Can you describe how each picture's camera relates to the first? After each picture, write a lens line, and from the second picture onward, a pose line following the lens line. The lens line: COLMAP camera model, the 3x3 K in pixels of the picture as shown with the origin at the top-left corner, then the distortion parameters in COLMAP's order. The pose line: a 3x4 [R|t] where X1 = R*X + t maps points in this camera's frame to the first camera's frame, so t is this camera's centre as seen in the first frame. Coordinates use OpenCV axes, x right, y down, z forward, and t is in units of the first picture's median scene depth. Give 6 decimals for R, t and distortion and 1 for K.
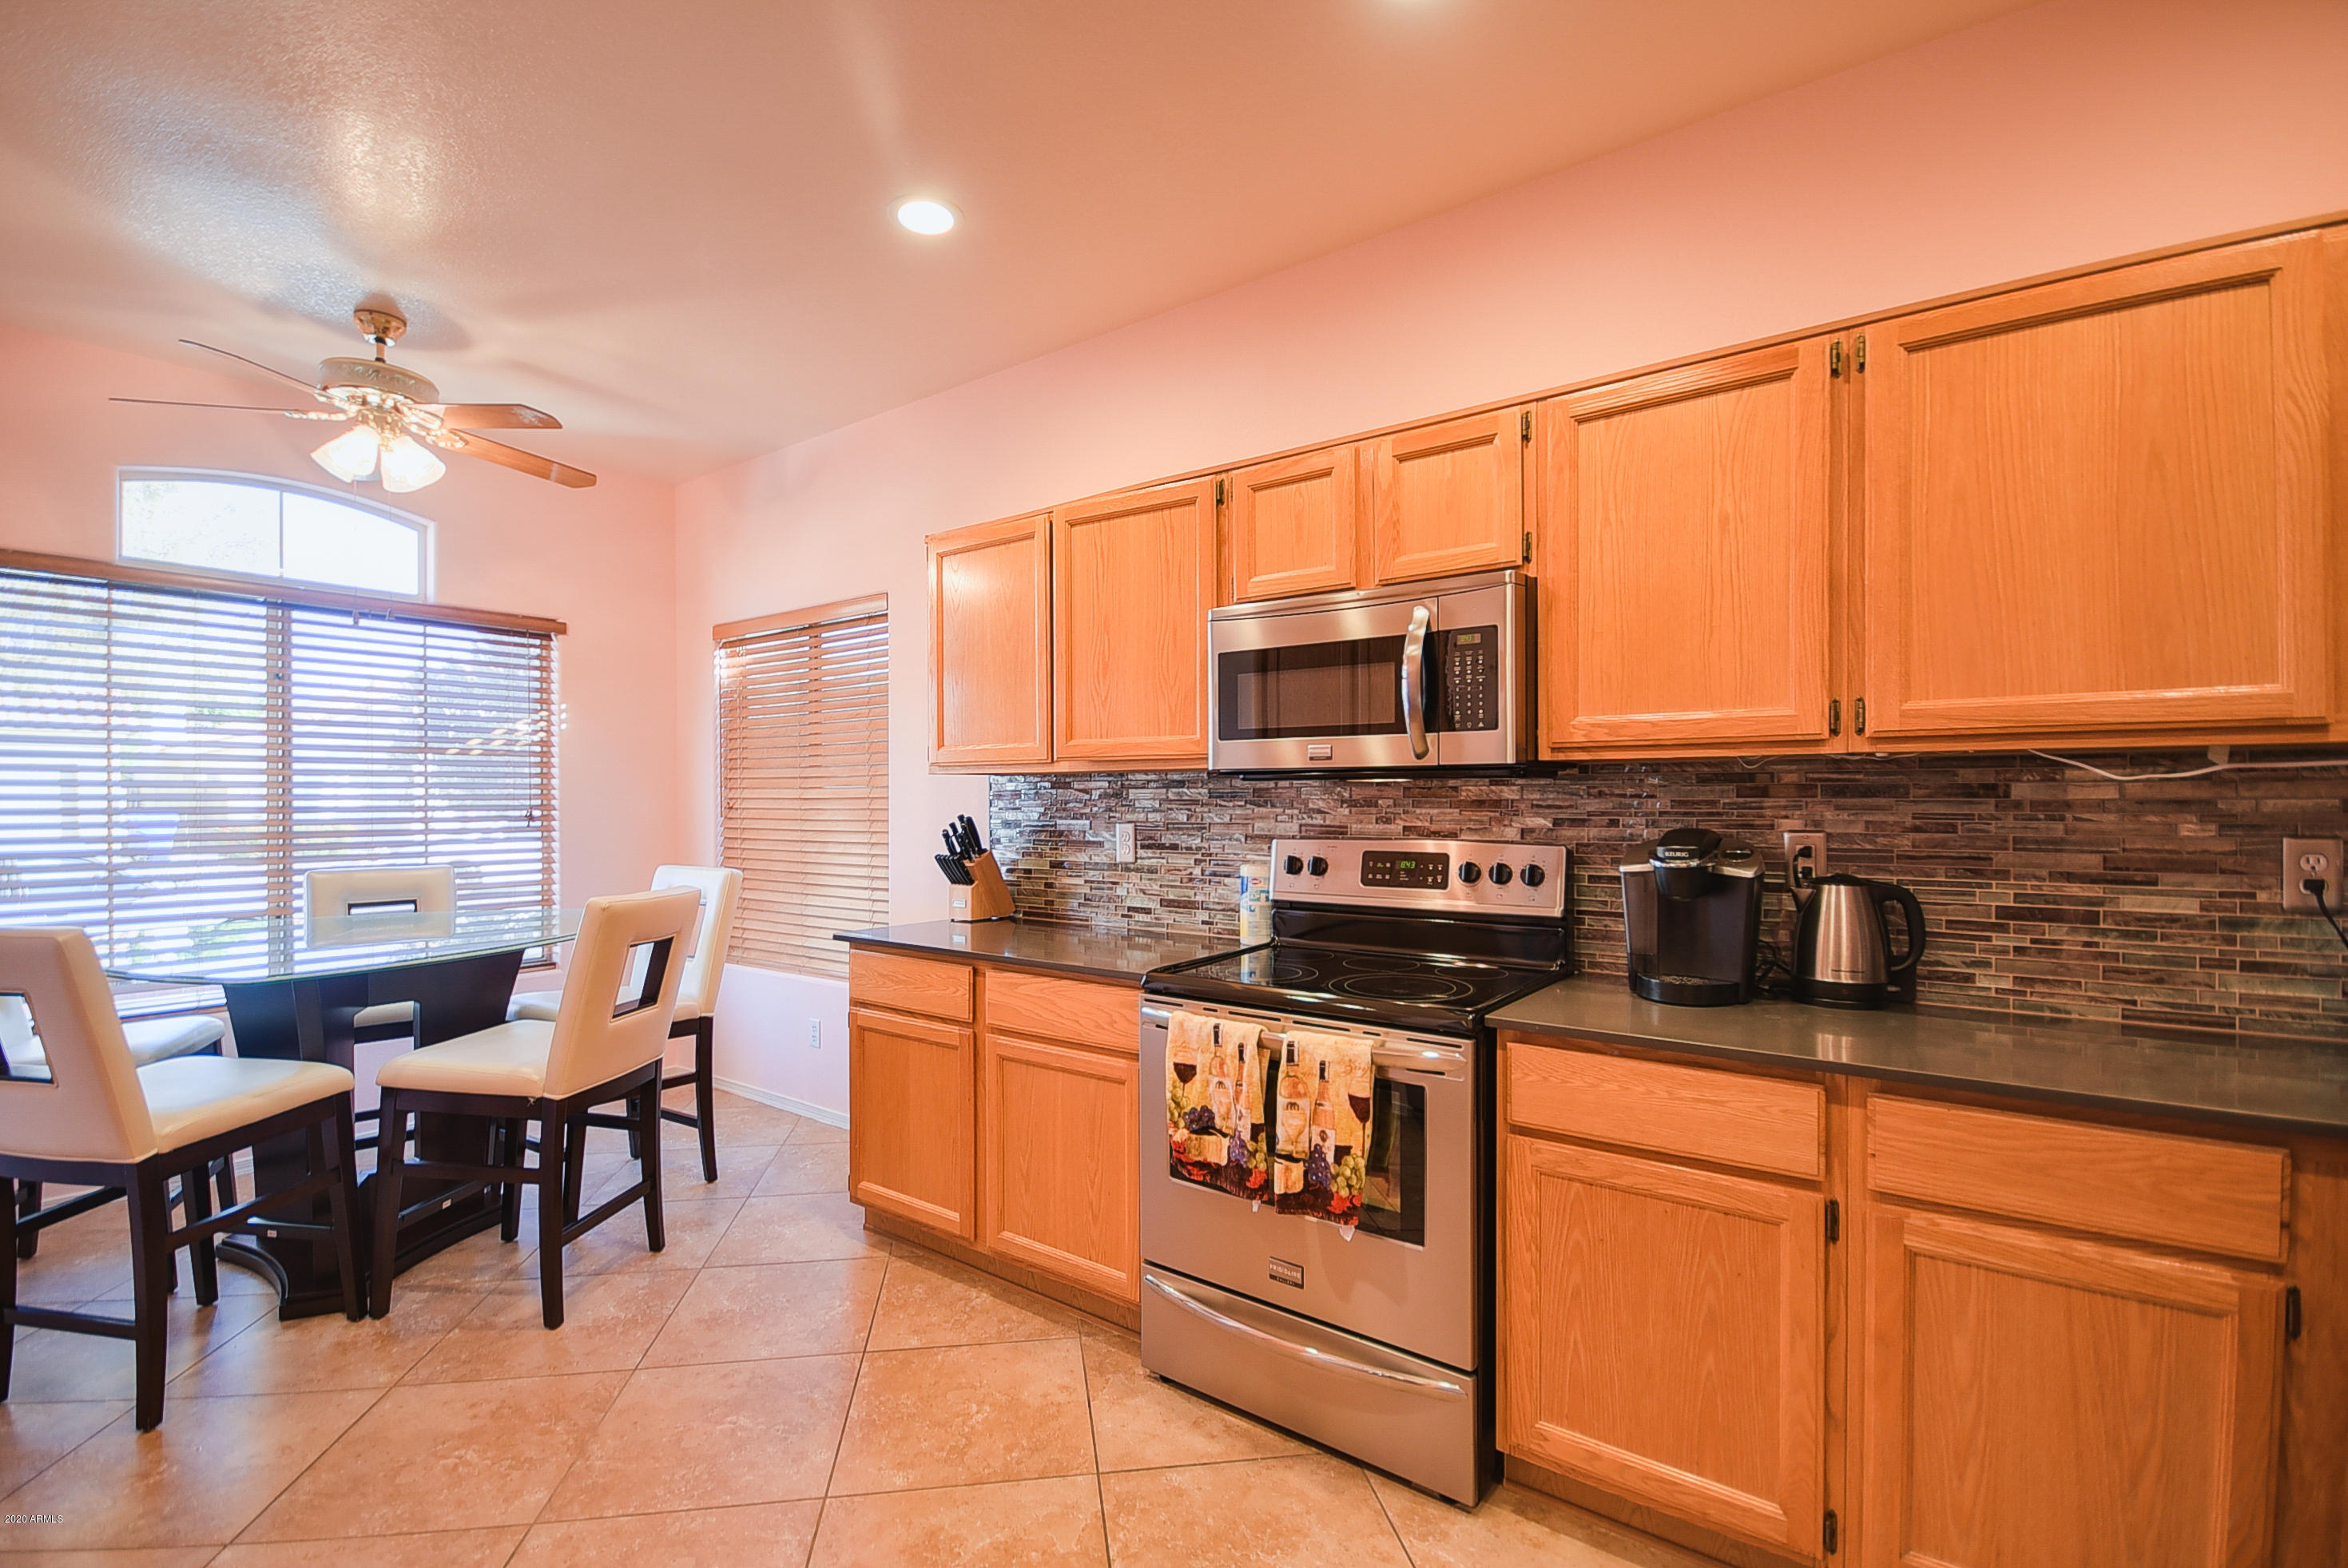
lens RADIAL K [[1036.6, 0, 1142.8], [0, 1036.6, 805.8], [0, 0, 1]] dist [-0.004763, -0.003324]
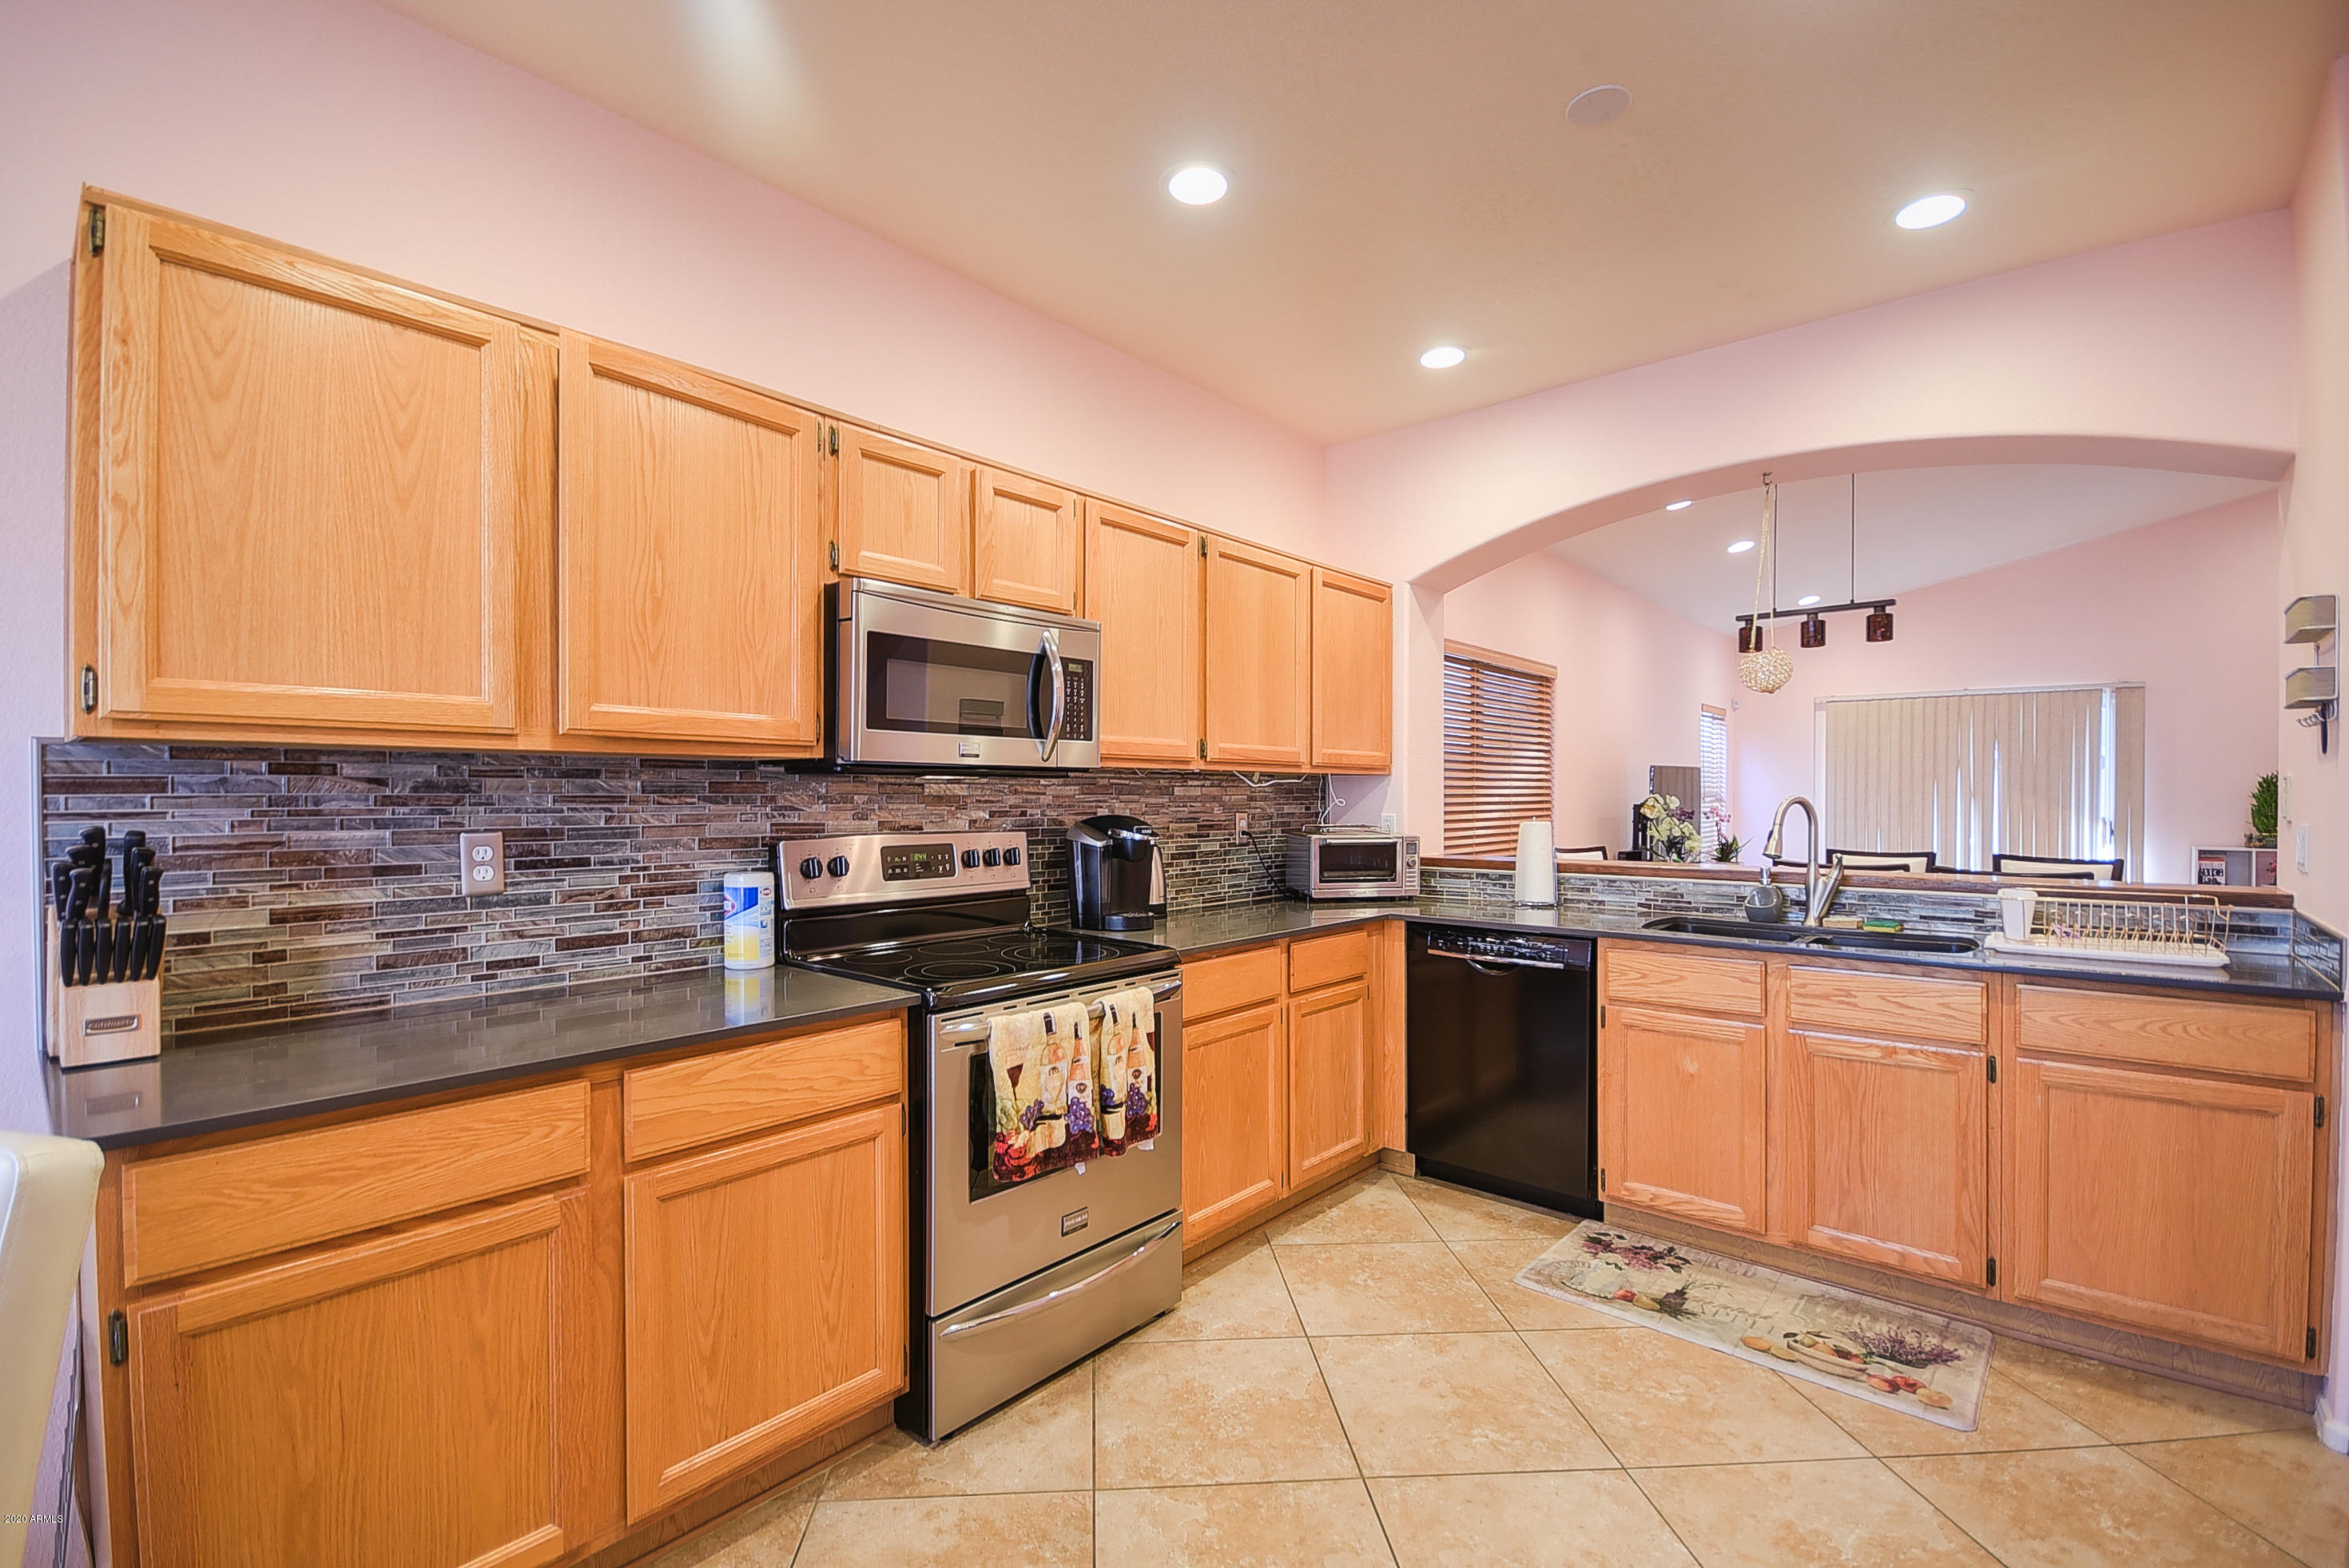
lens RADIAL K [[1024.6, 0, 1173.5], [0, 1024.6, 804.8], [0, 0, 1]] dist [0.008713, -0.000436]
pose [[0.059943, -0.009734, 0.998154, -0.790025], [0.002807, 0.999950, 0.009583, -0.006007], [-0.998198, 0.002227, 0.059967, 0.686020]]
